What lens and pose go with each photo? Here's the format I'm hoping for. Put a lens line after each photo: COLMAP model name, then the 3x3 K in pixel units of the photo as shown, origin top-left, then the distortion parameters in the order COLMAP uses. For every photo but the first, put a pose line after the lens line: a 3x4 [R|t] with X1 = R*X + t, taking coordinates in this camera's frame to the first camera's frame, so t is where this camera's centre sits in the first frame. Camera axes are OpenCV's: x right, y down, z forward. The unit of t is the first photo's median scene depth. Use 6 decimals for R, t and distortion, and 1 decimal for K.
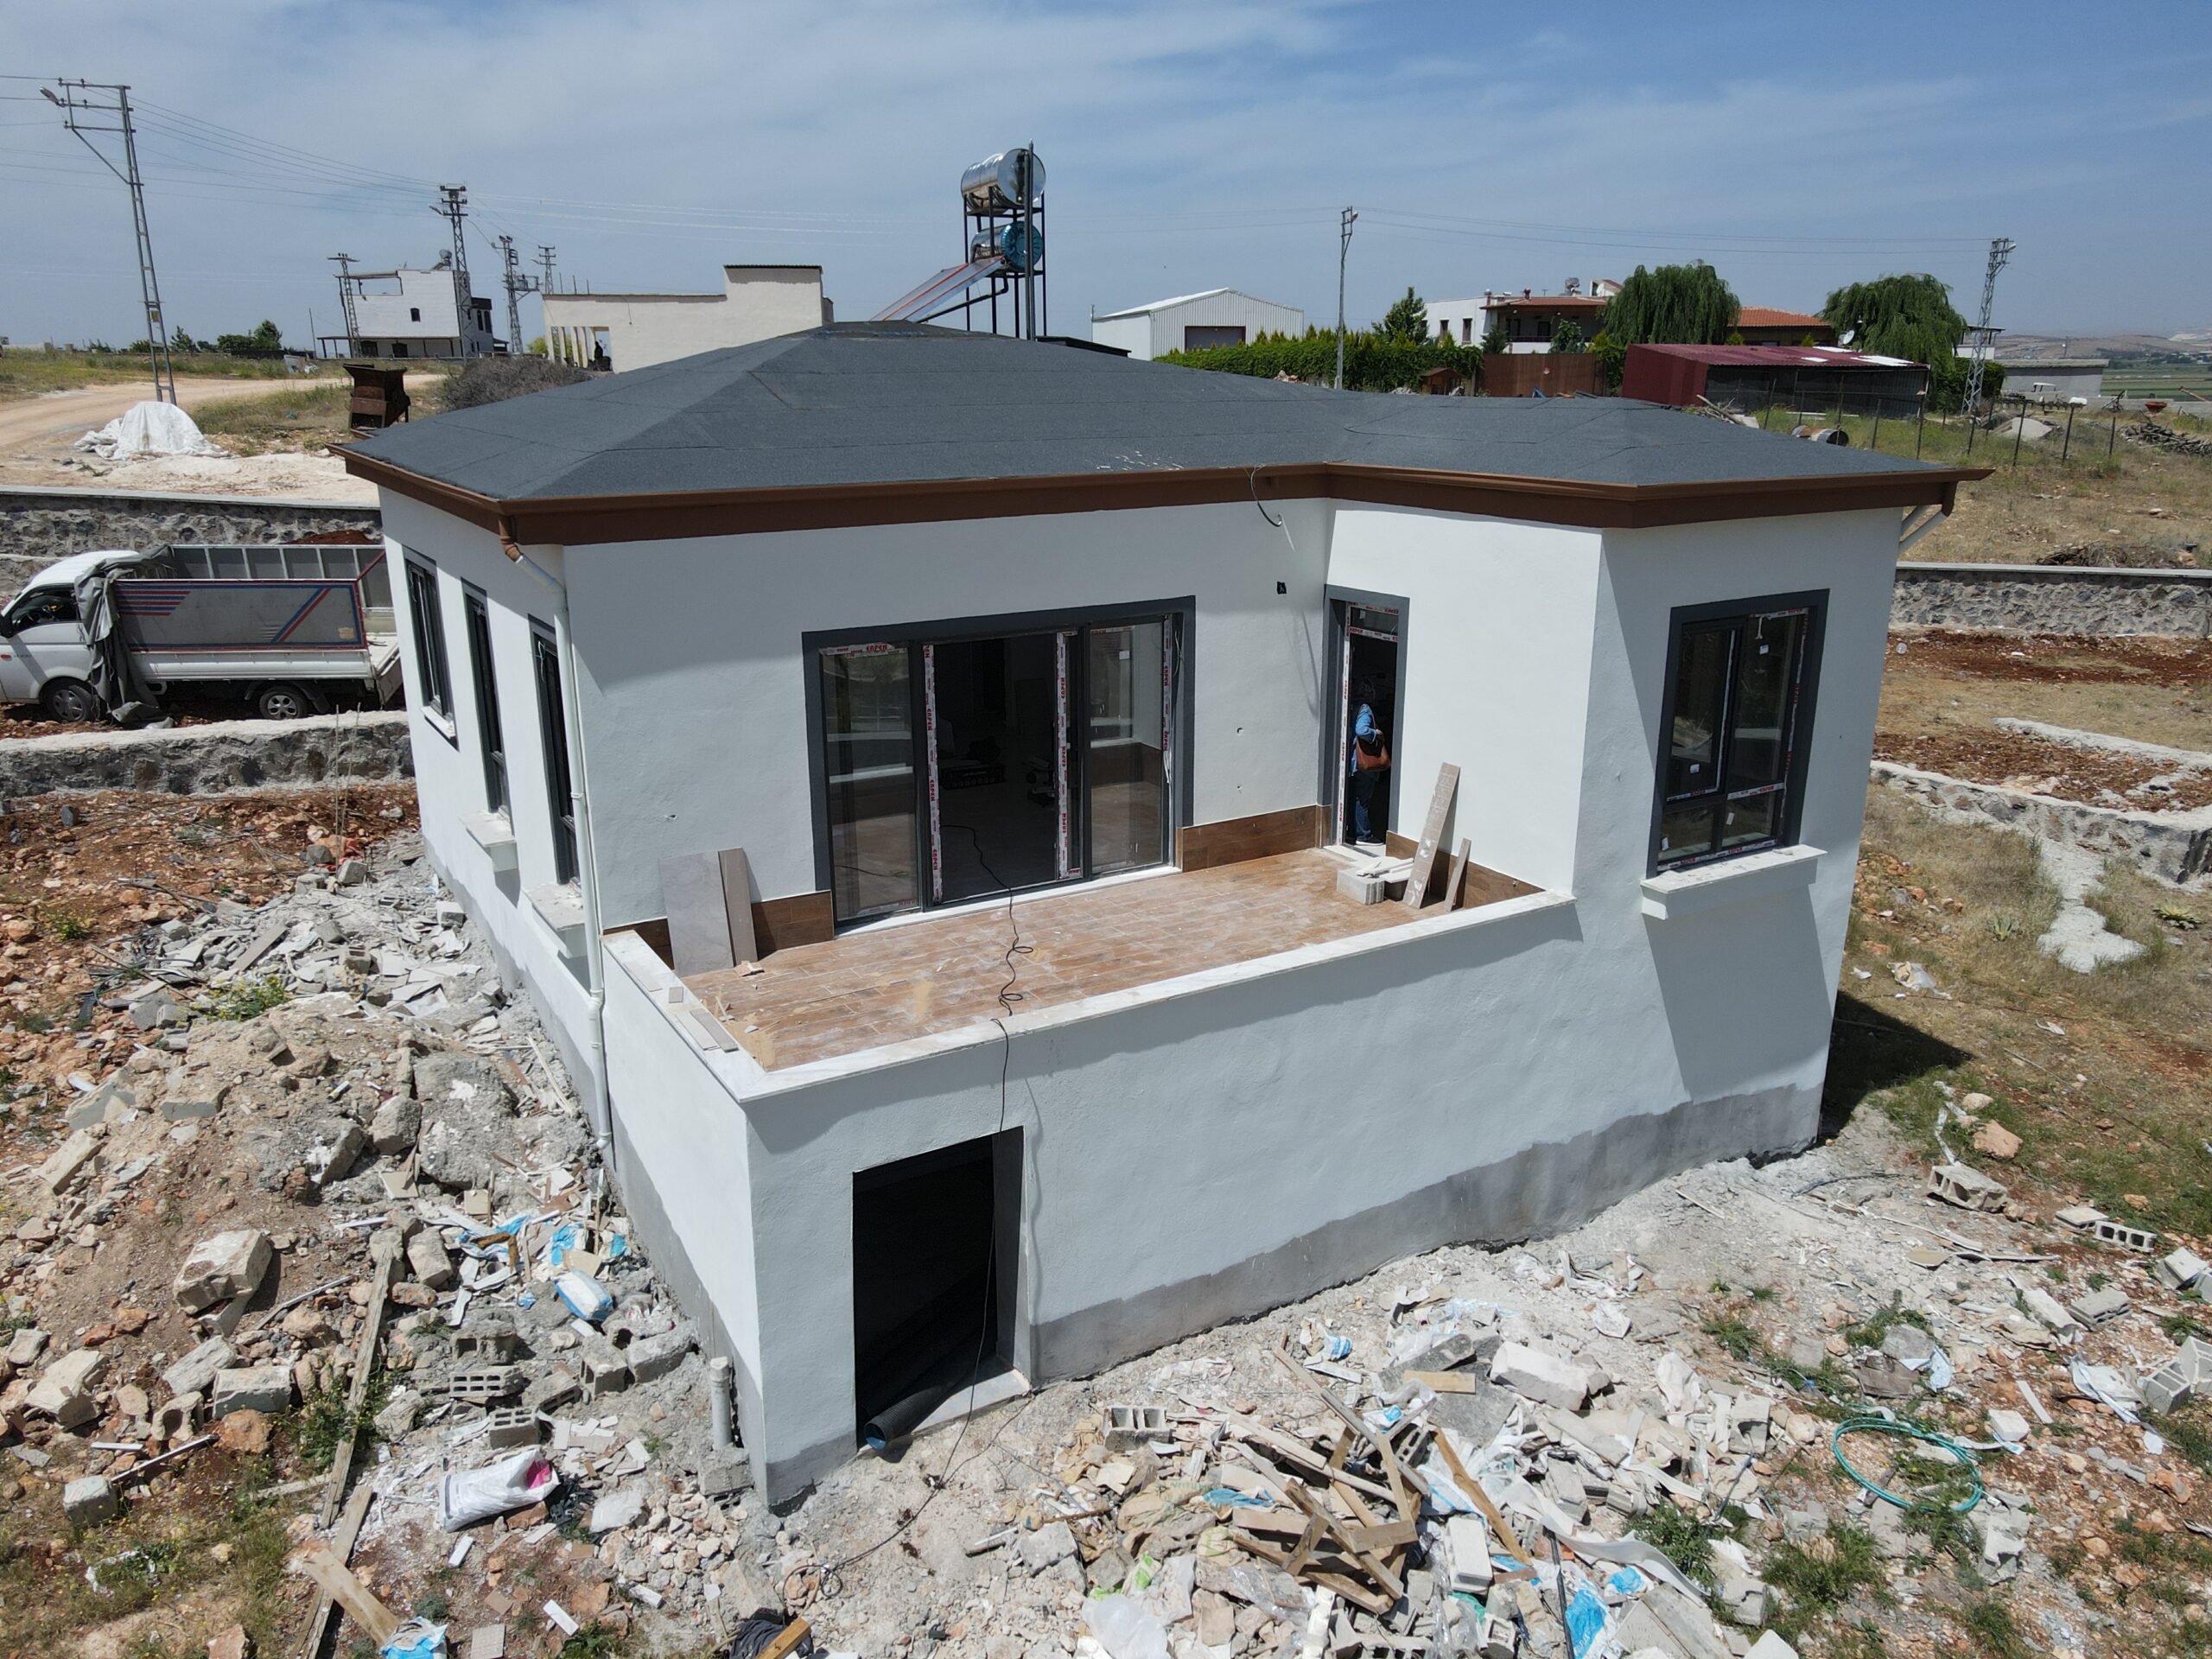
lens RADIAL K [[1615.7, 0, 1106.0], [0, 1615.7, 829.5], [0, 0, 1]] dist [0.029435, -0.007889]
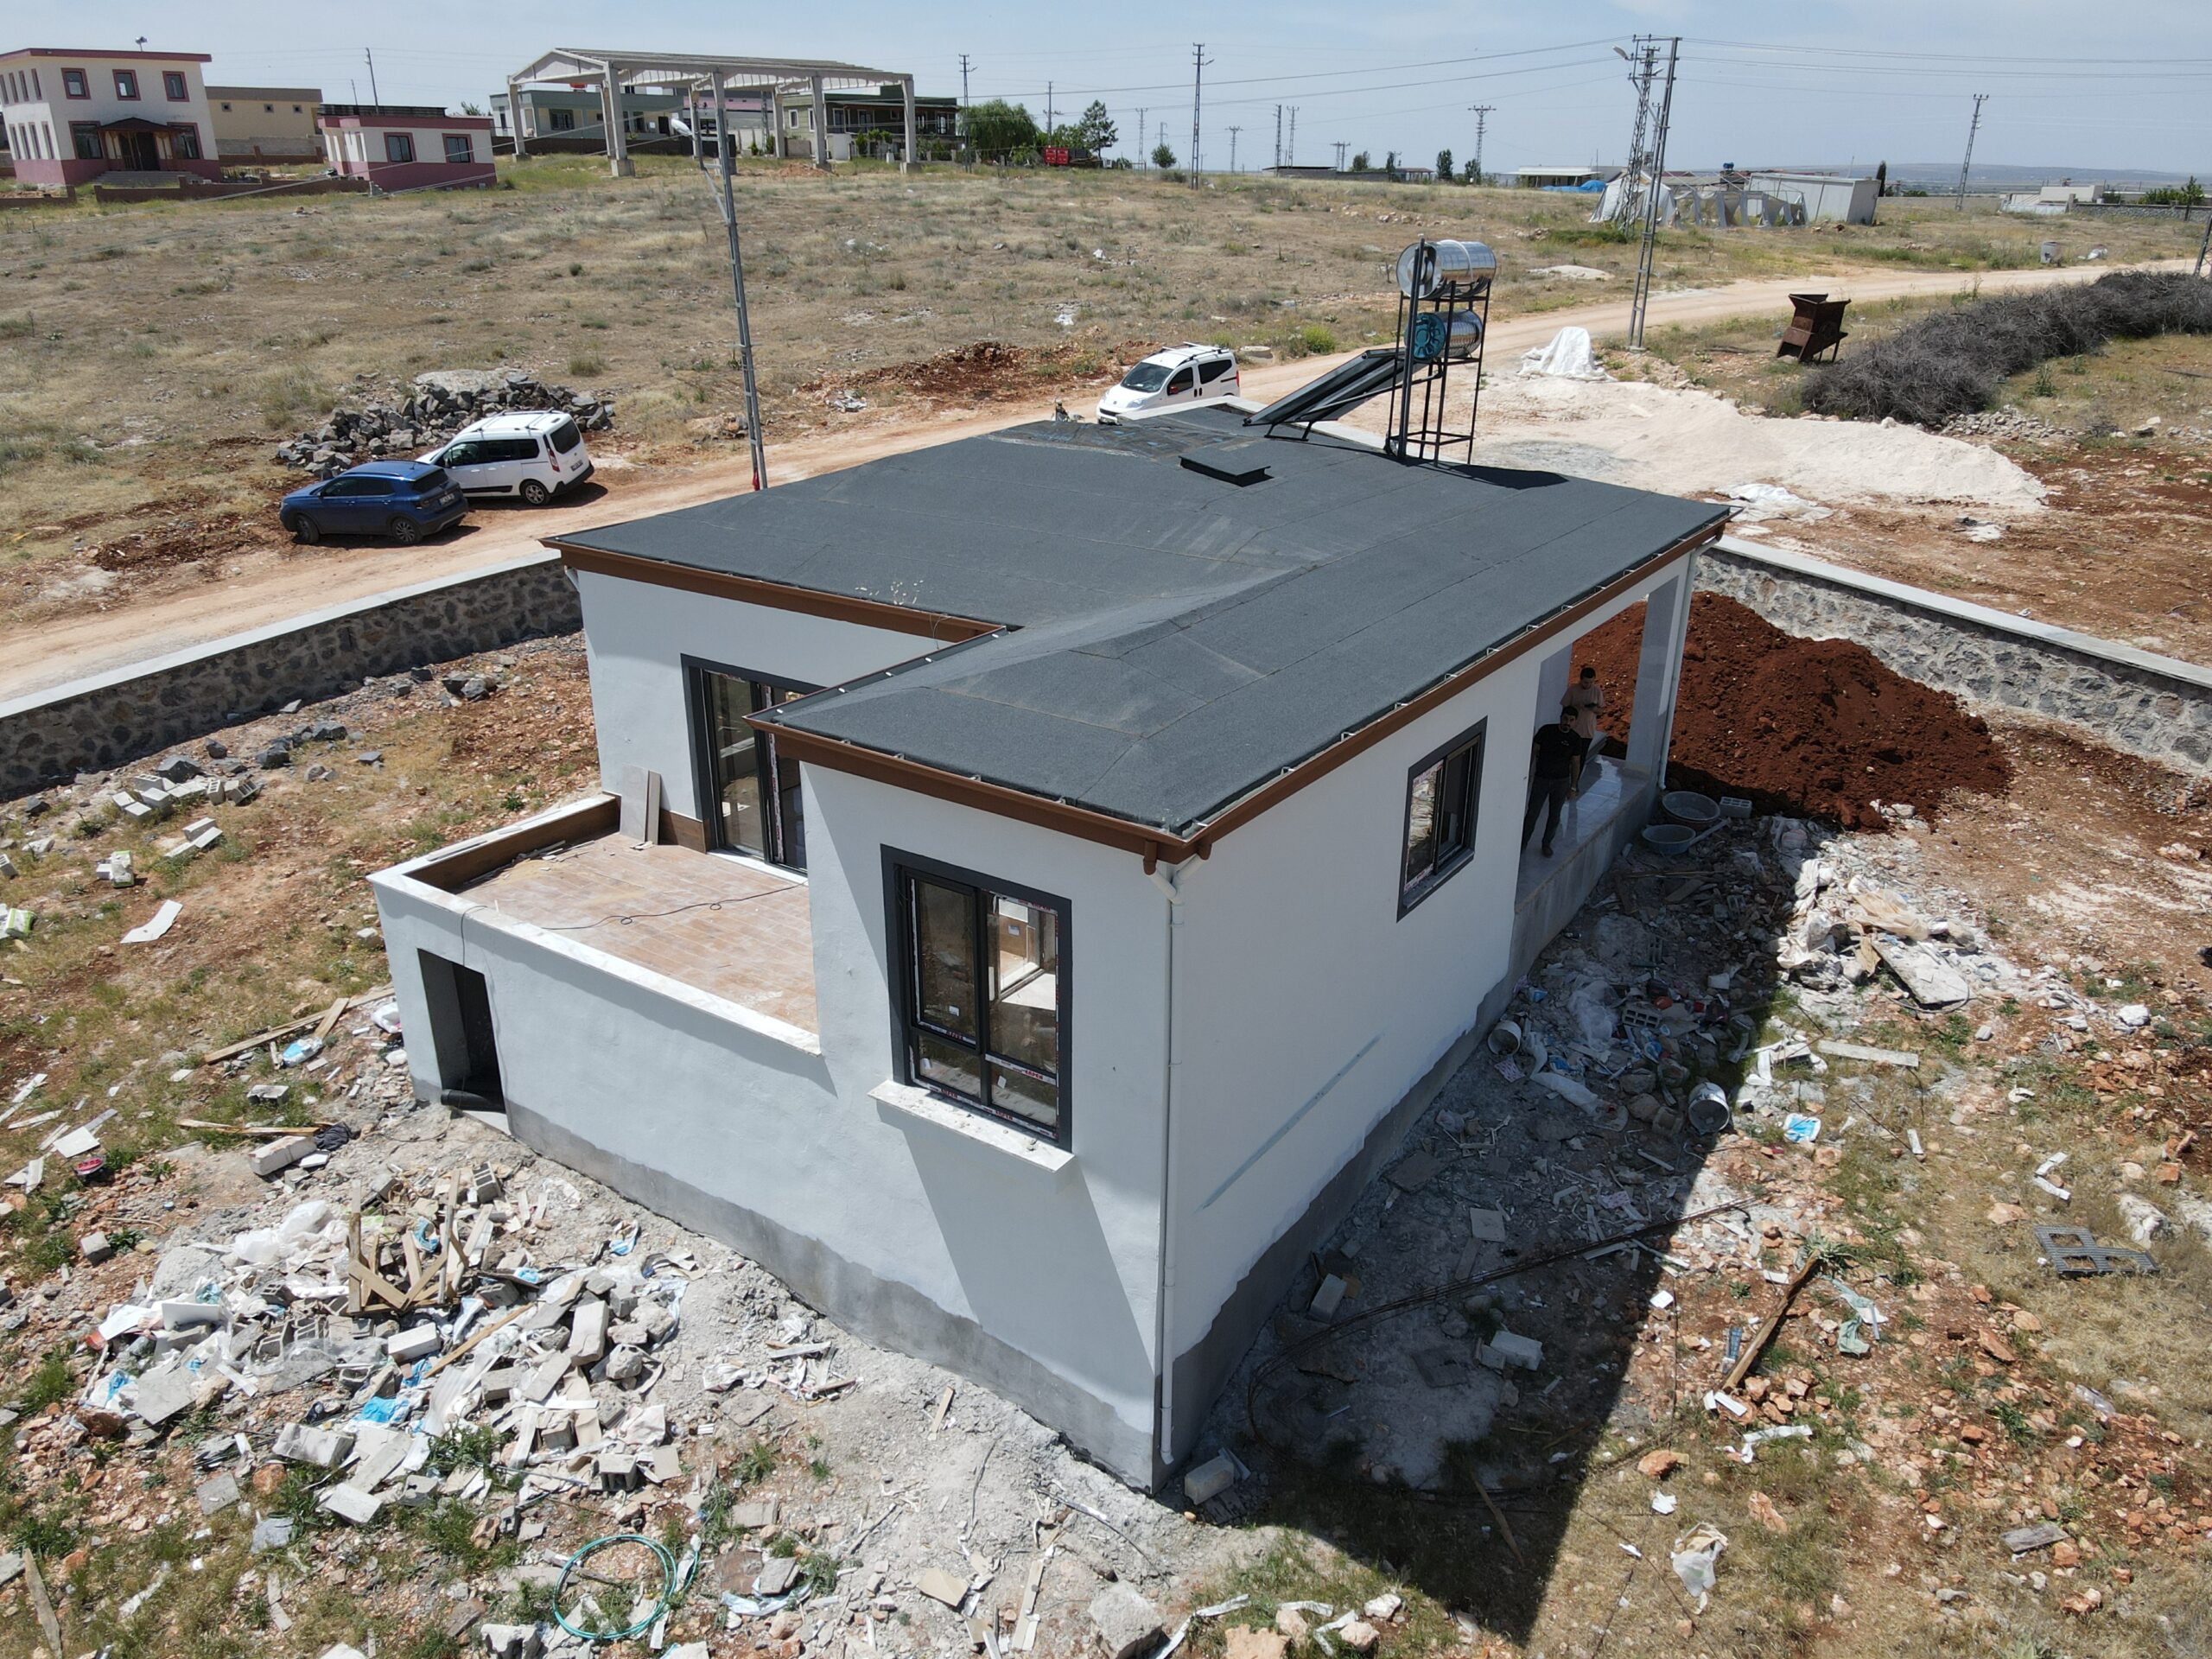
lens RADIAL K [[1622.1, 0, 1106.0], [0, 1622.1, 829.5], [0, 0, 1]] dist [0.012953, 0.013994]
pose [[0.408154, 0.348915, -0.843605, 1.288480], [-0.260901, 0.930121, 0.258469, -0.454364], [0.874838, 0.114602, 0.470664, 0.632687]]
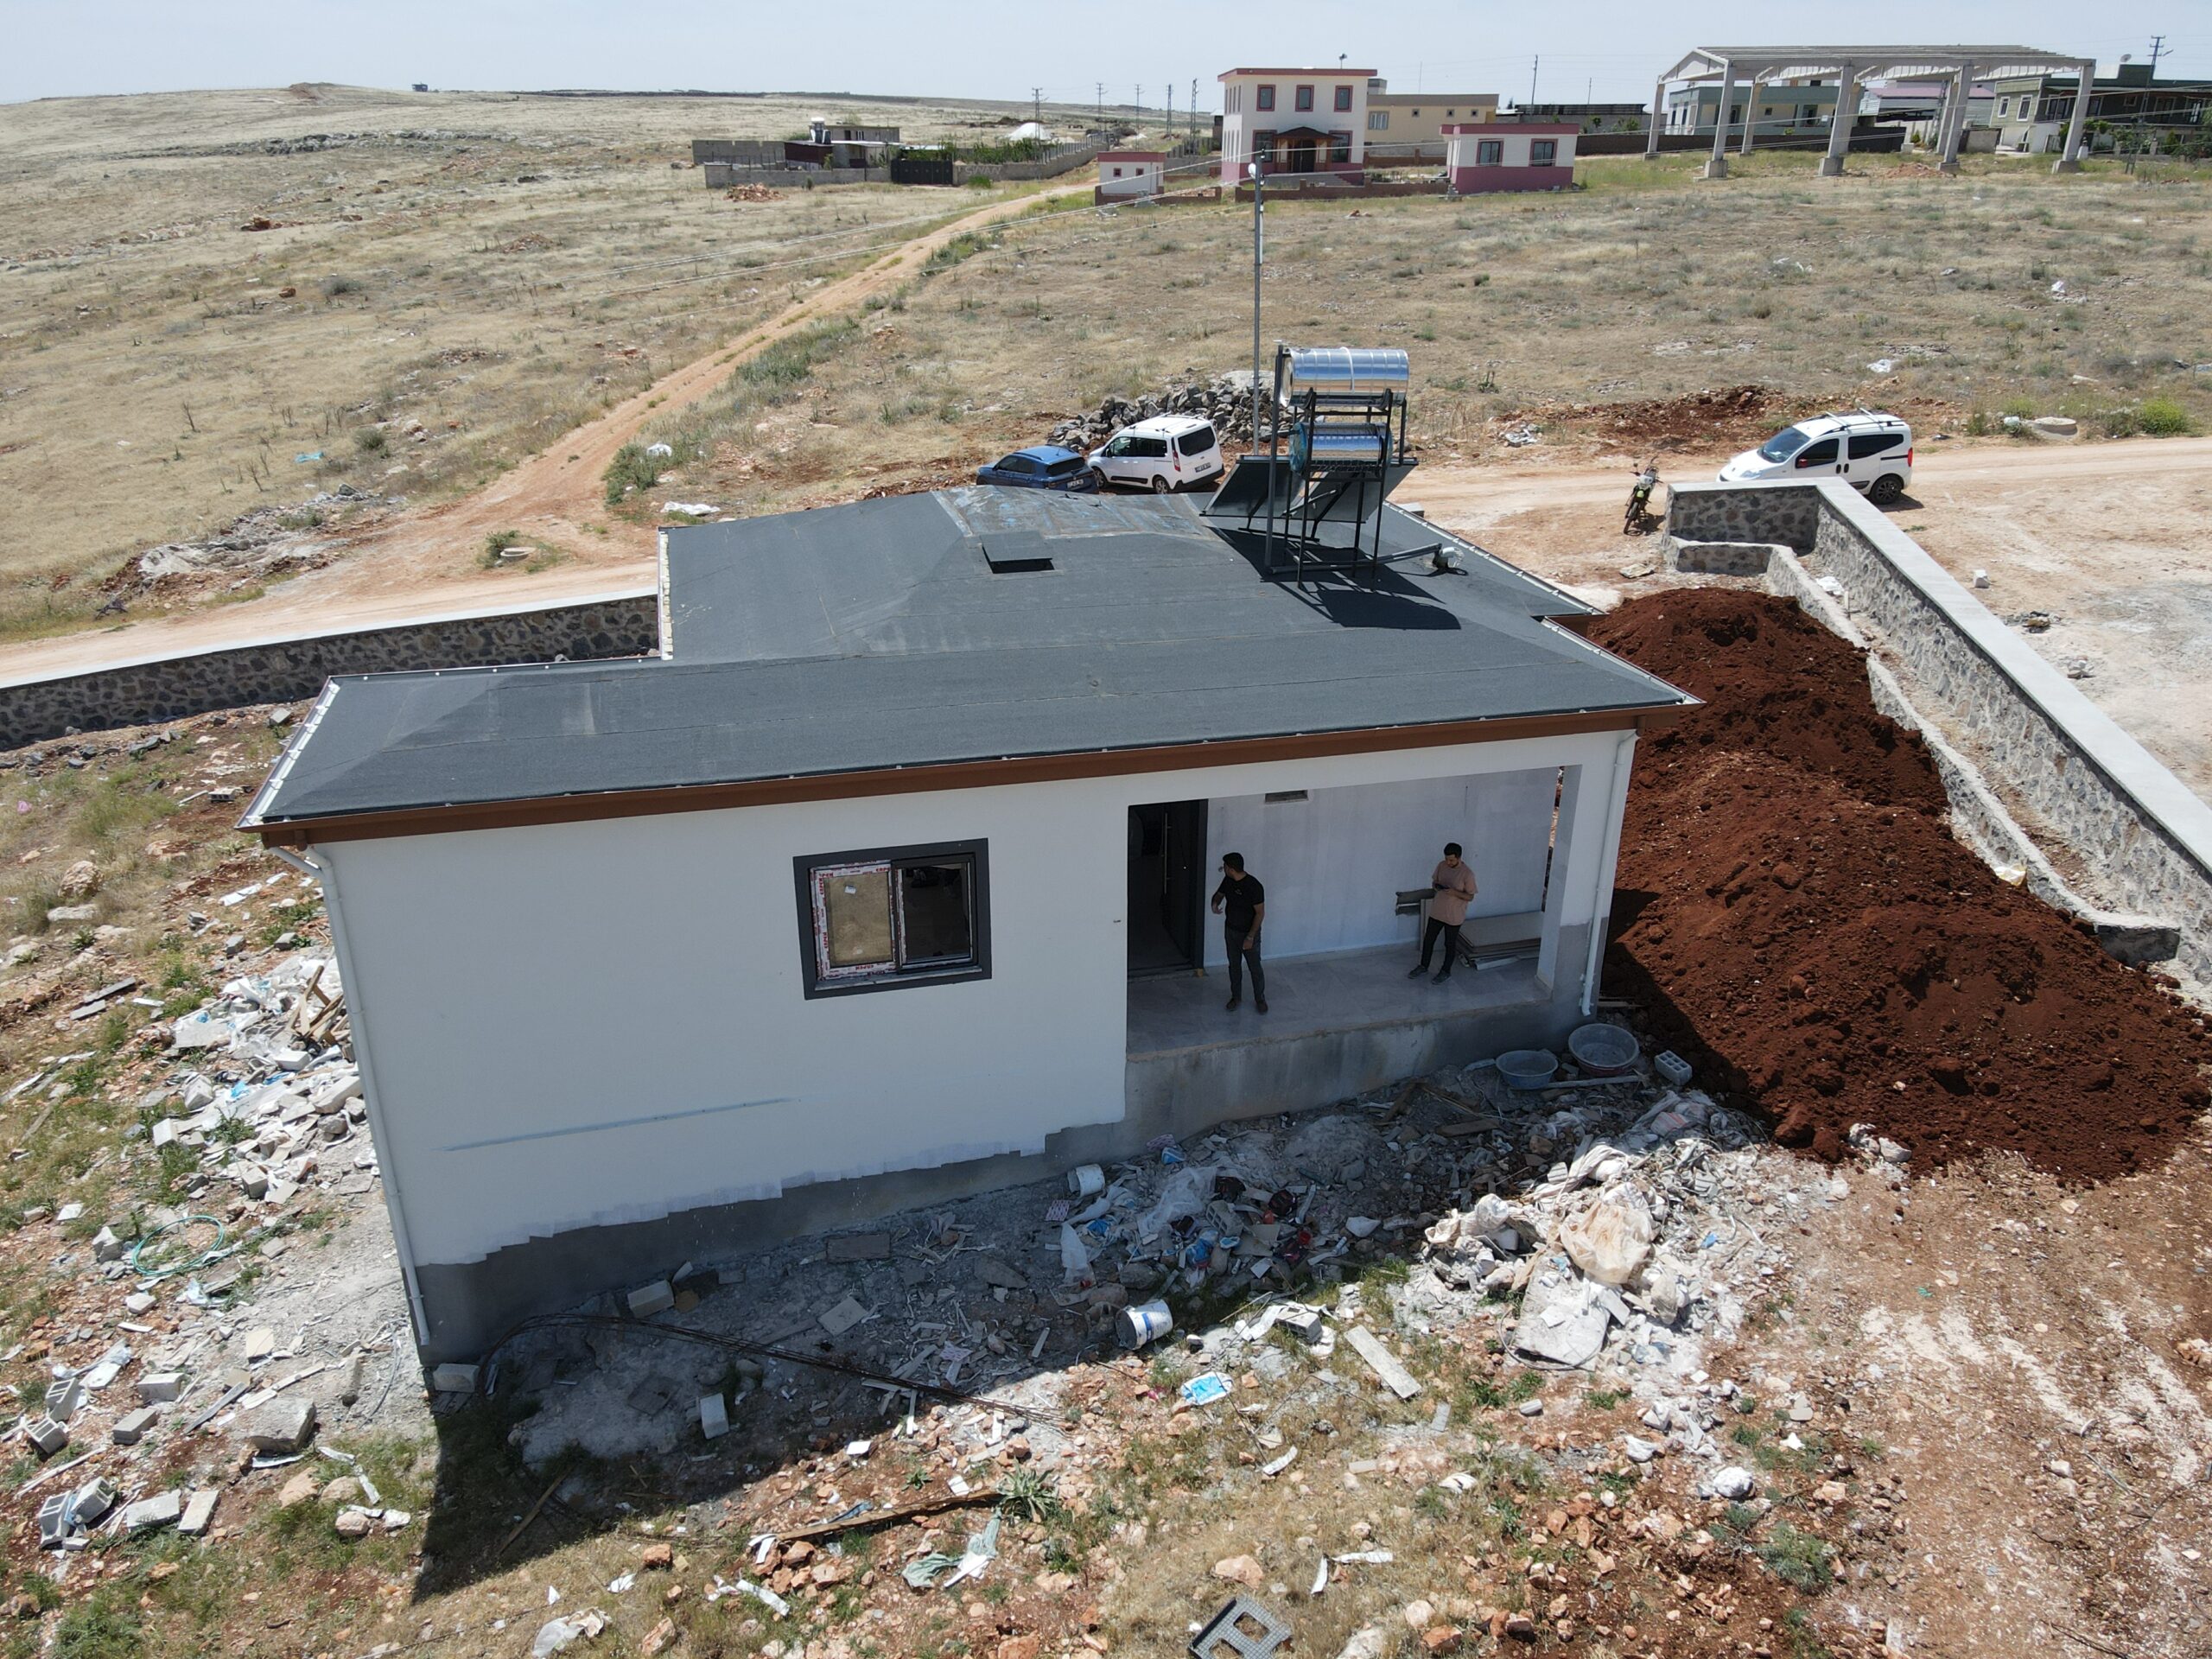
lens RADIAL K [[1617.9, 0, 1105.7], [0, 1617.9, 834.3], [0, 0, 1]] dist [0.023323, -0.003598]
pose [[-0.293223, 0.375344, -0.879283, 1.380450], [-0.270537, 0.849542, 0.452867, -0.890469], [0.916968, 0.370669, -0.147560, 1.777596]]
